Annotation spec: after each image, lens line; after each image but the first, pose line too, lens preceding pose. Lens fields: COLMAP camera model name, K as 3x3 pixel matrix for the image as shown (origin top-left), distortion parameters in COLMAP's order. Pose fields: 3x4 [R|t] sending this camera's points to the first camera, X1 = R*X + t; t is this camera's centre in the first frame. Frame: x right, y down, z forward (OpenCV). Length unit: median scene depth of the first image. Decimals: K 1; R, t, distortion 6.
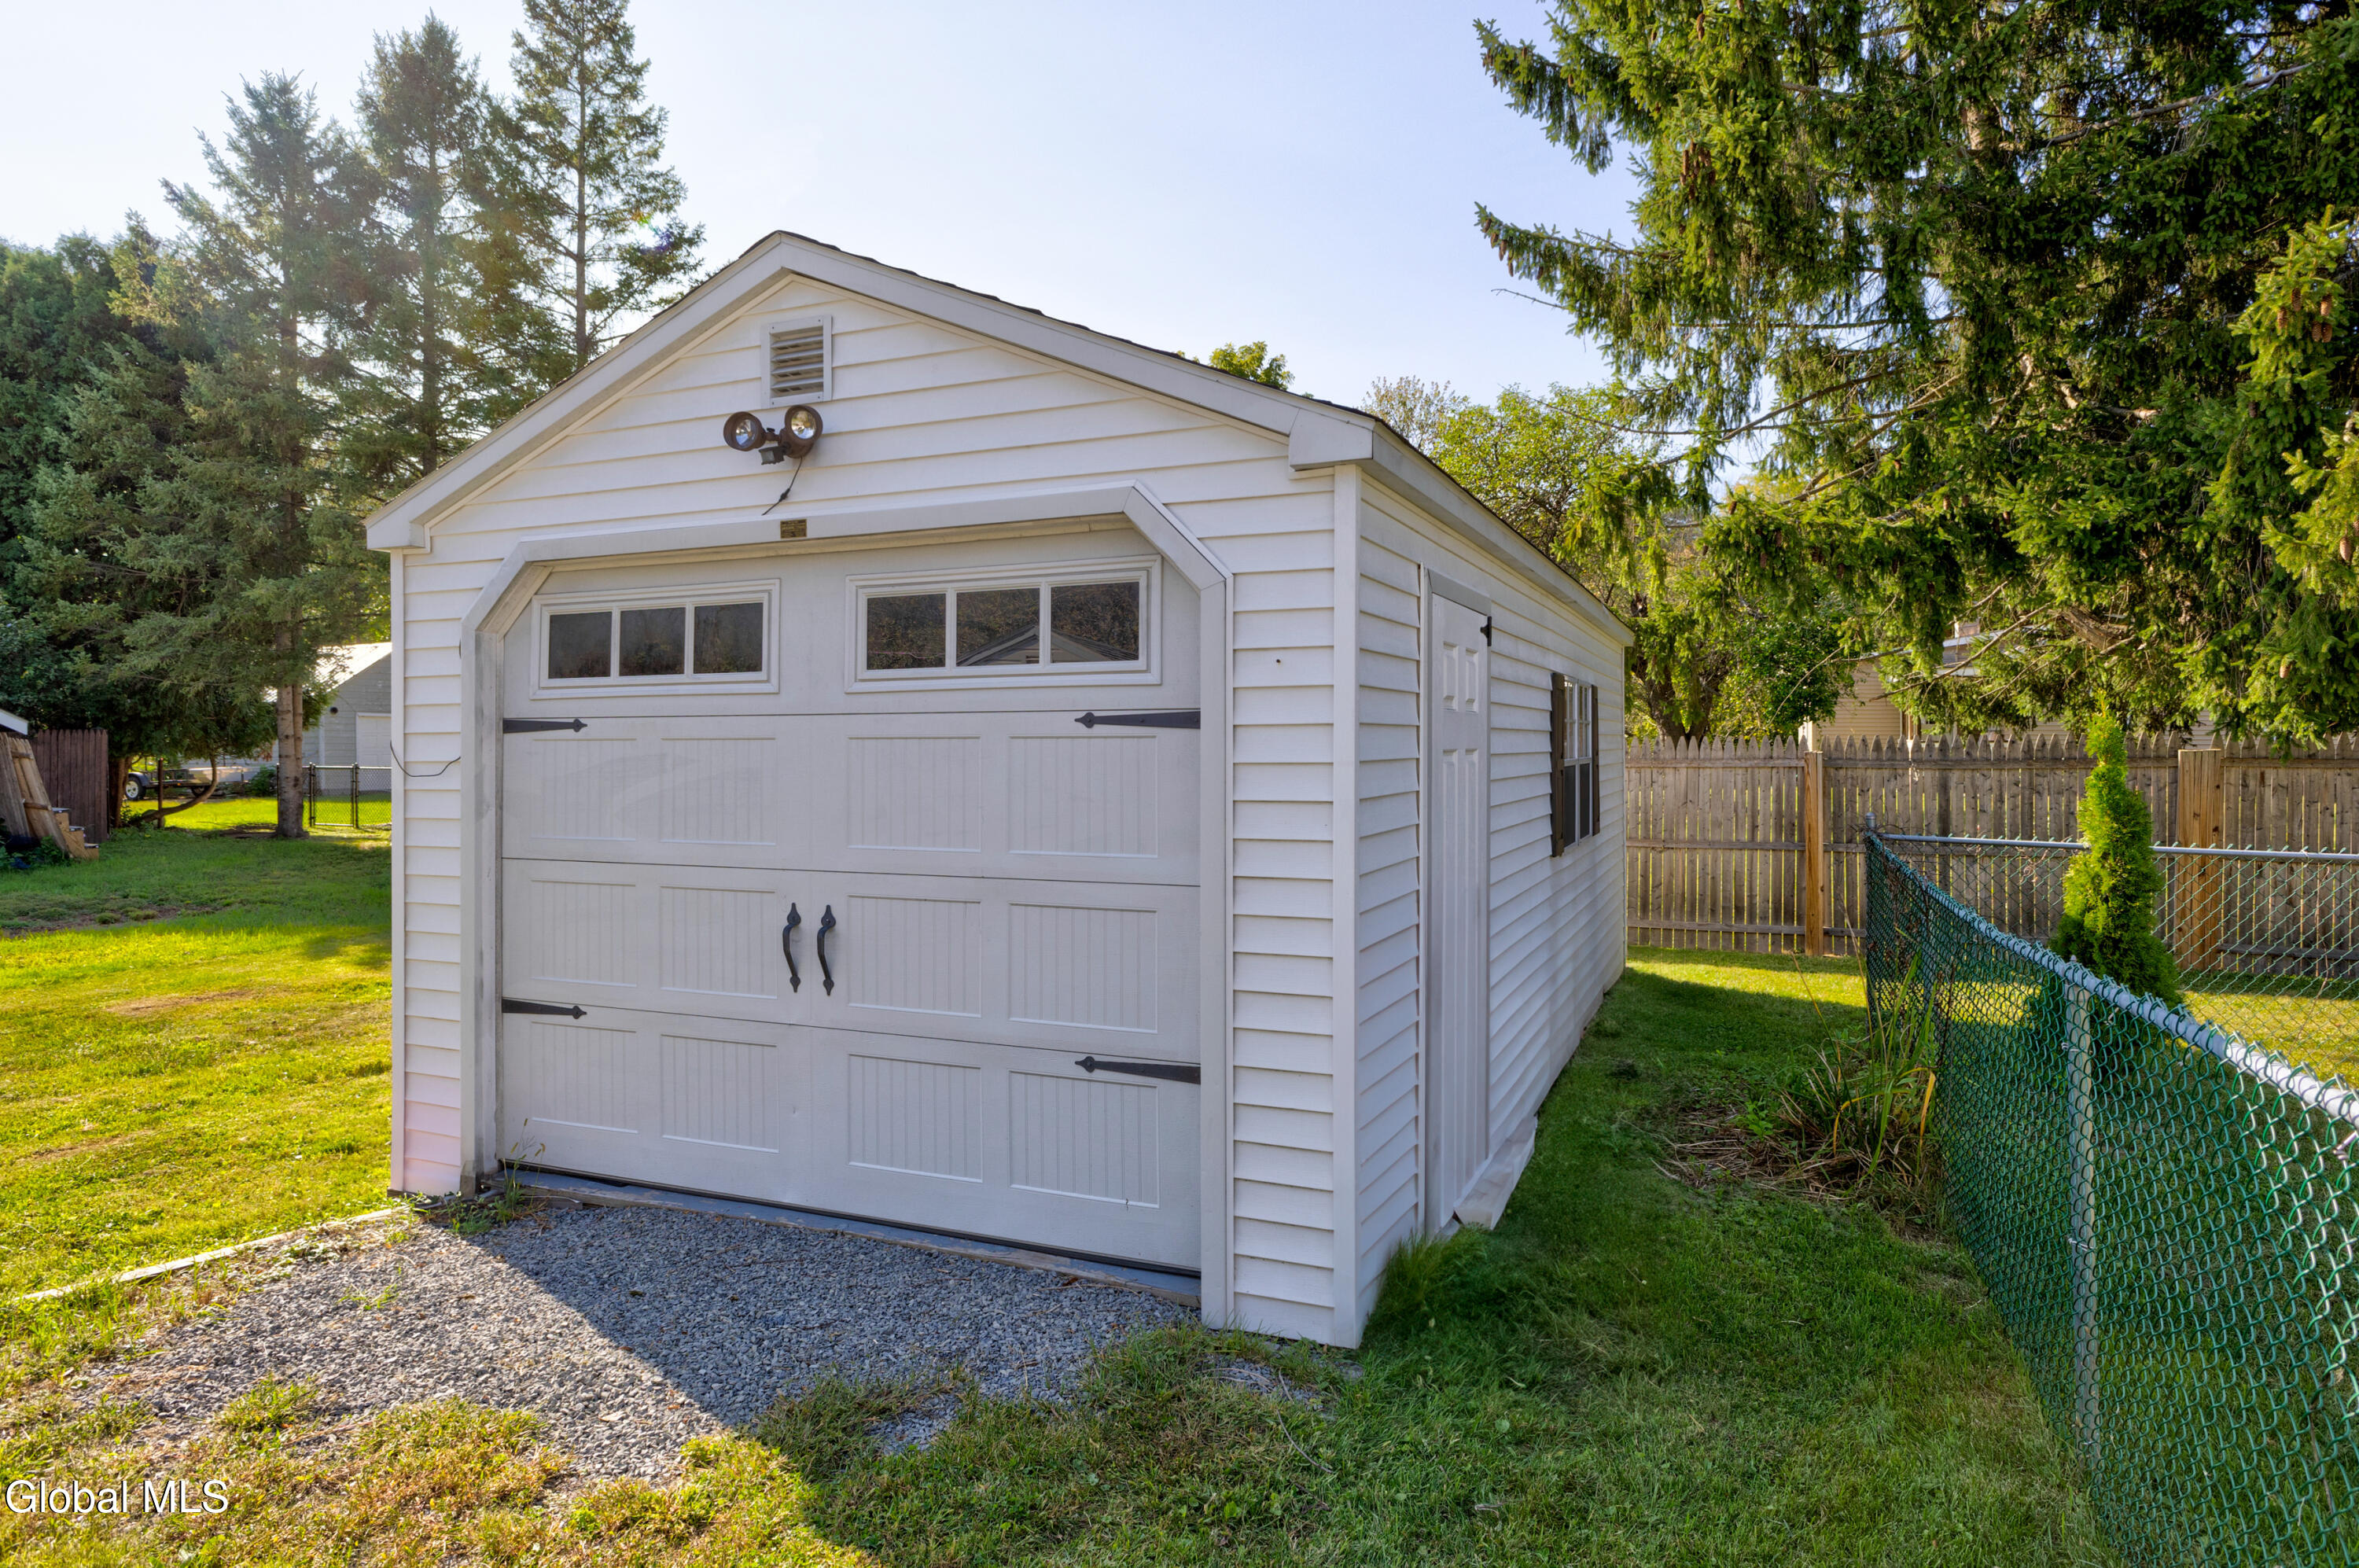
lens RADIAL K [[1361.2, 0, 1176.2], [0, 1361.2, 740.8], [0, 0, 1]] dist [0.004967, -0.000777]
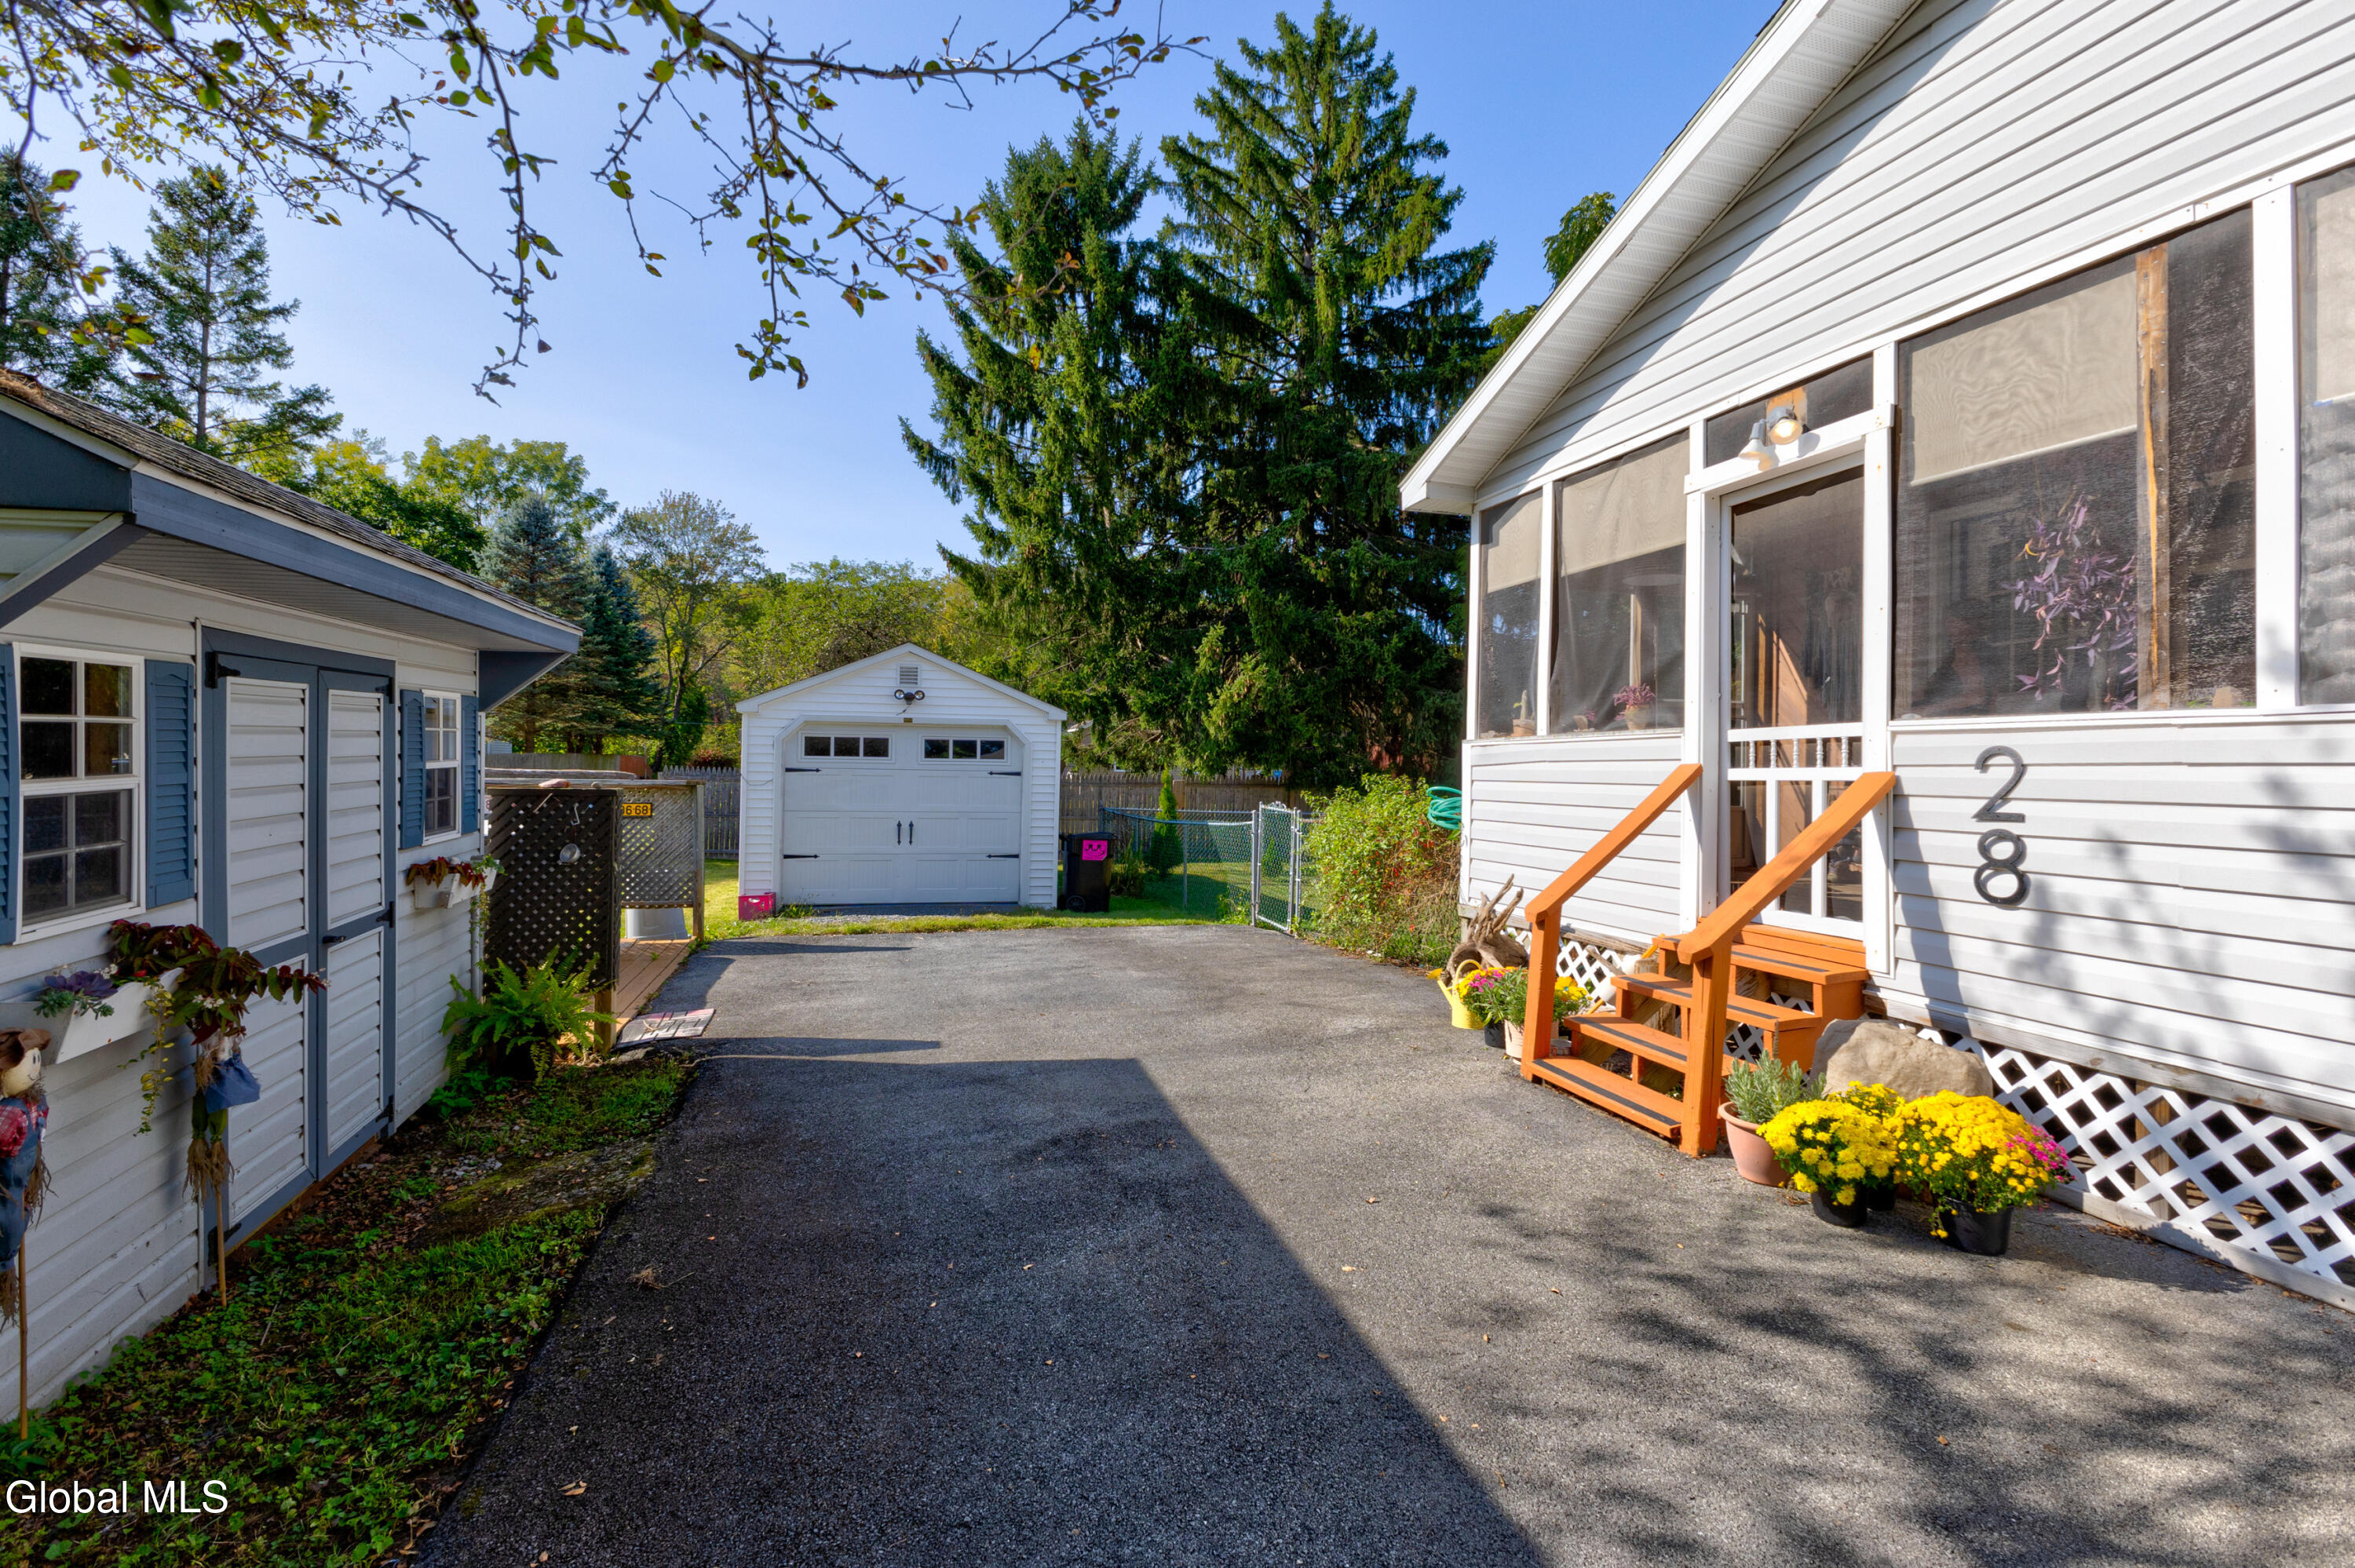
lens RADIAL K [[1081.0, 0, 1177.7], [0, 1081.0, 781.8], [0, 0, 1]] dist [-0.000087, -0.000017]
pose [[0.780044, 0.010949, 0.625629, -0.709968], [-0.020797, 0.999748, 0.008433, -0.012244], [-0.625380, -0.019590, 0.780075, -0.810200]]
